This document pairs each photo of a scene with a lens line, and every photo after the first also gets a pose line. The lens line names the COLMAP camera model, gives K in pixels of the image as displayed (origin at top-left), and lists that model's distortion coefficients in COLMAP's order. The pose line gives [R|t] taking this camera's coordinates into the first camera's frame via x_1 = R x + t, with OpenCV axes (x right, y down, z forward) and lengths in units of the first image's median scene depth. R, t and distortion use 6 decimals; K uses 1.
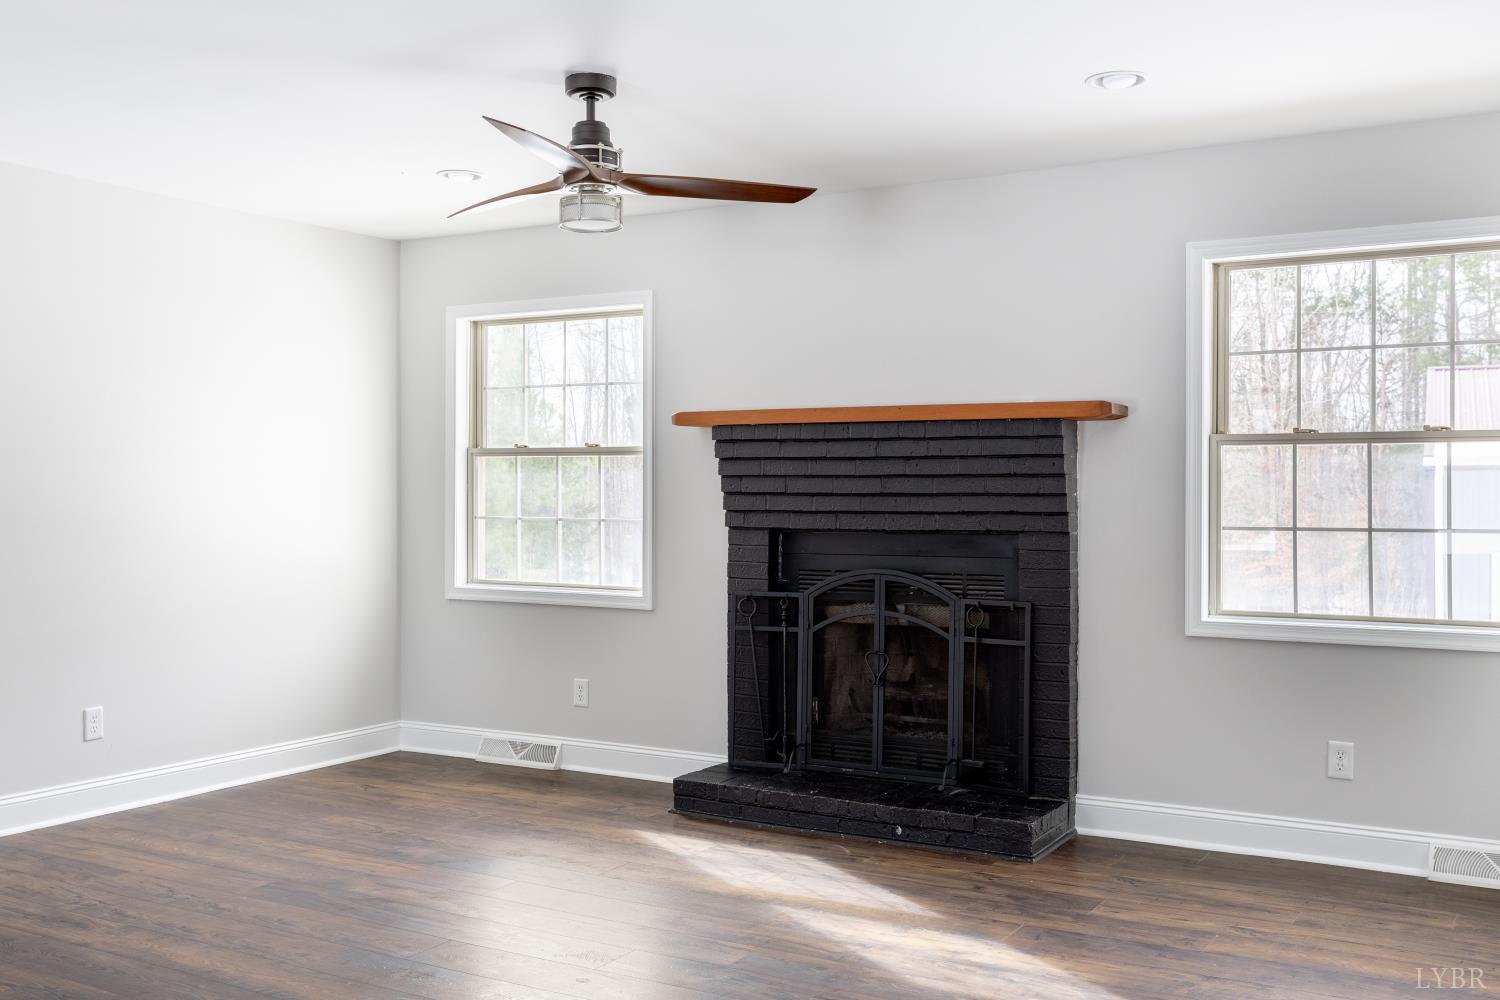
lens RADIAL K [[1464.1, 0, 755.1], [0, 1464.1, 490.5], [0, 0, 1]] dist [-0.000792, 0.000000]
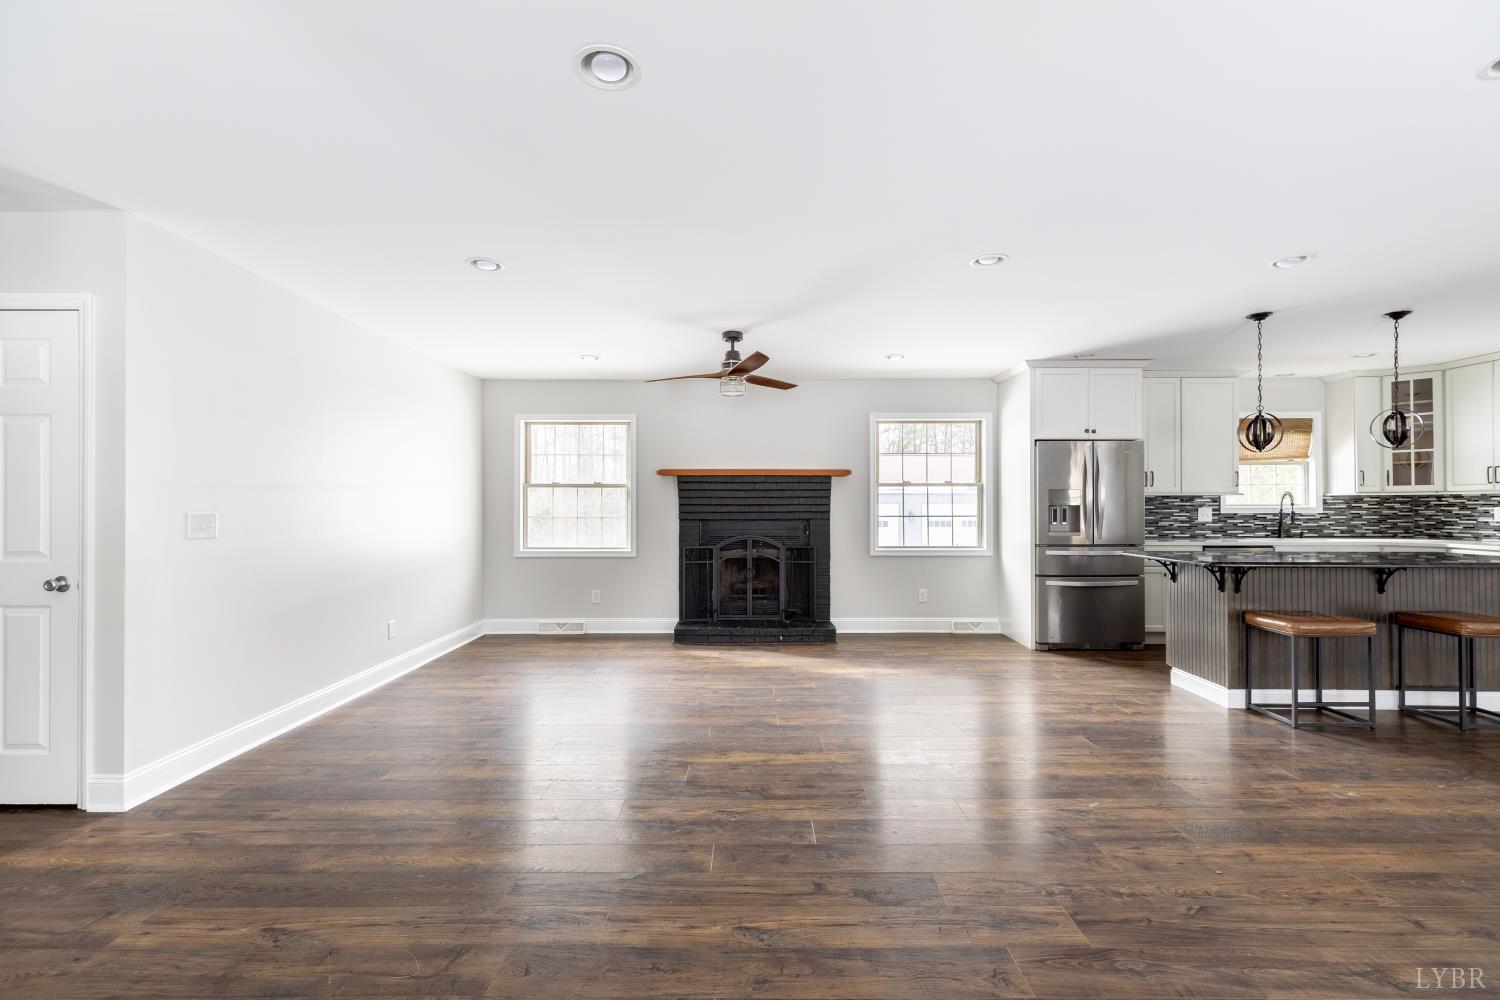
lens RADIAL K [[676.0, 0, 746.9], [0, 676.0, 493.0], [0, 0, 1]] dist [-0.000022, 0.000662]
pose [[0.861561, 0.004323, 0.507636, -0.505270], [0.003144, 0.999899, -0.013851, -0.001507], [-0.507644, 0.013530, 0.861461, 0.022002]]
